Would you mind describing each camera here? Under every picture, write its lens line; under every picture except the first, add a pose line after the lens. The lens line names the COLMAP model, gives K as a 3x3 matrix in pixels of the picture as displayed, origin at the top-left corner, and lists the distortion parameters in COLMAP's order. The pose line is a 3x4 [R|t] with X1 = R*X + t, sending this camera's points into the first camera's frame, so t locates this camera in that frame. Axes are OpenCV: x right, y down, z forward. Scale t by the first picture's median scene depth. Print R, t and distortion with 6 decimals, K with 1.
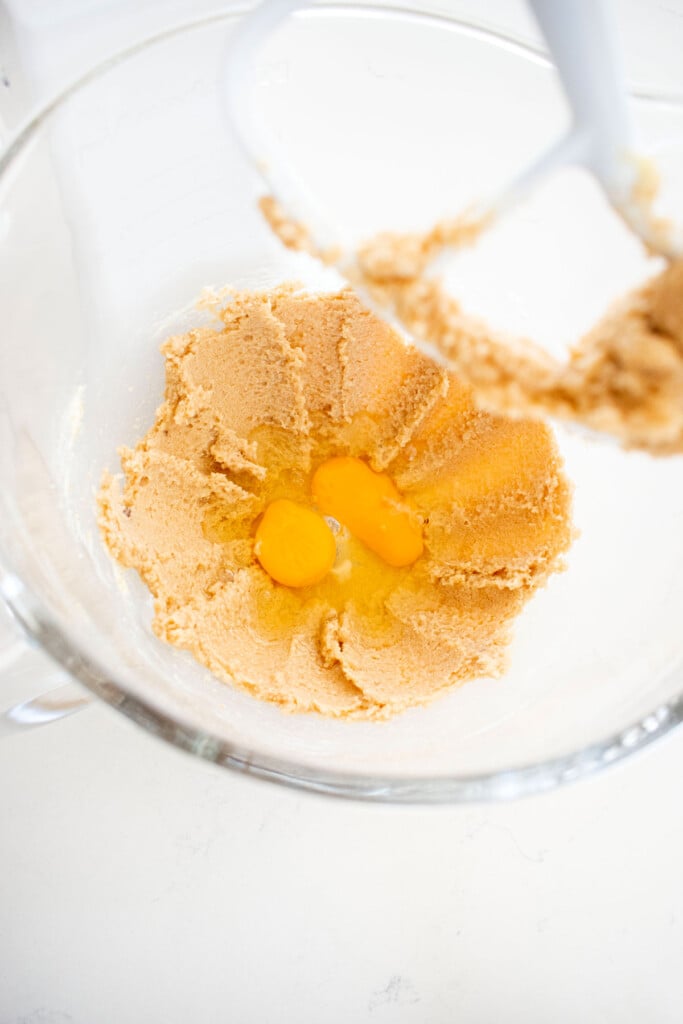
lens RADIAL K [[910.5, 0, 341.5], [0, 910.5, 512.0], [0, 0, 1]] dist [-0.012202, -0.005310]
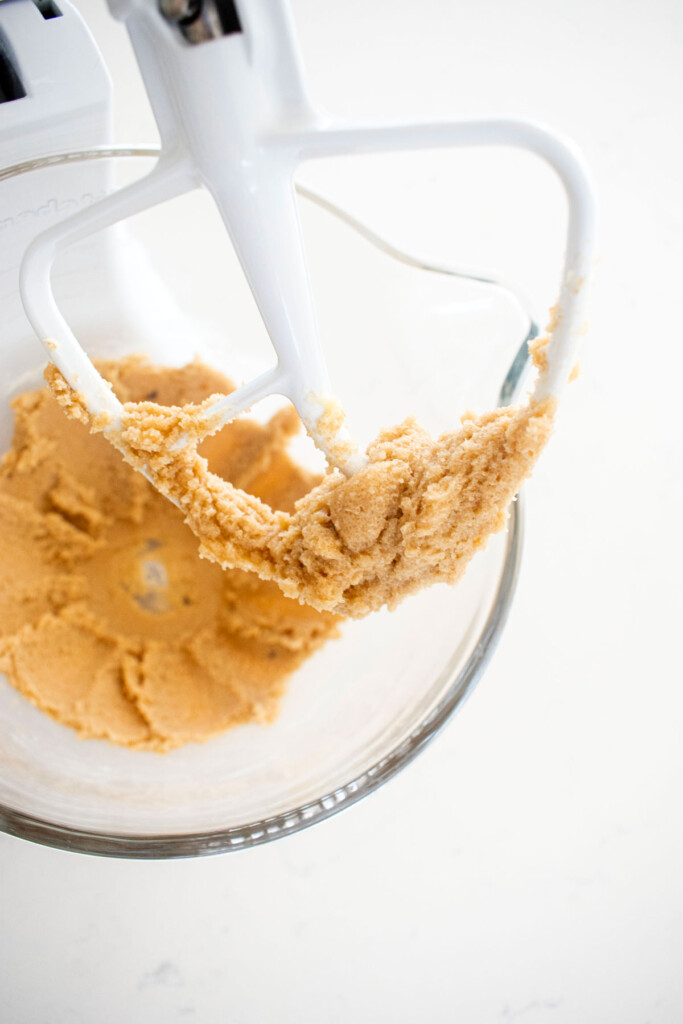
lens RADIAL K [[910.5, 0, 341.5], [0, 910.5, 512.0], [0, 0, 1]] dist [-0.012202, -0.005310]
pose [[0.989616, 0.117984, 0.082099, 0.131142], [-0.121291, 0.991945, 0.036514, -0.139028], [-0.077130, -0.046093, 0.995955, -0.157449]]
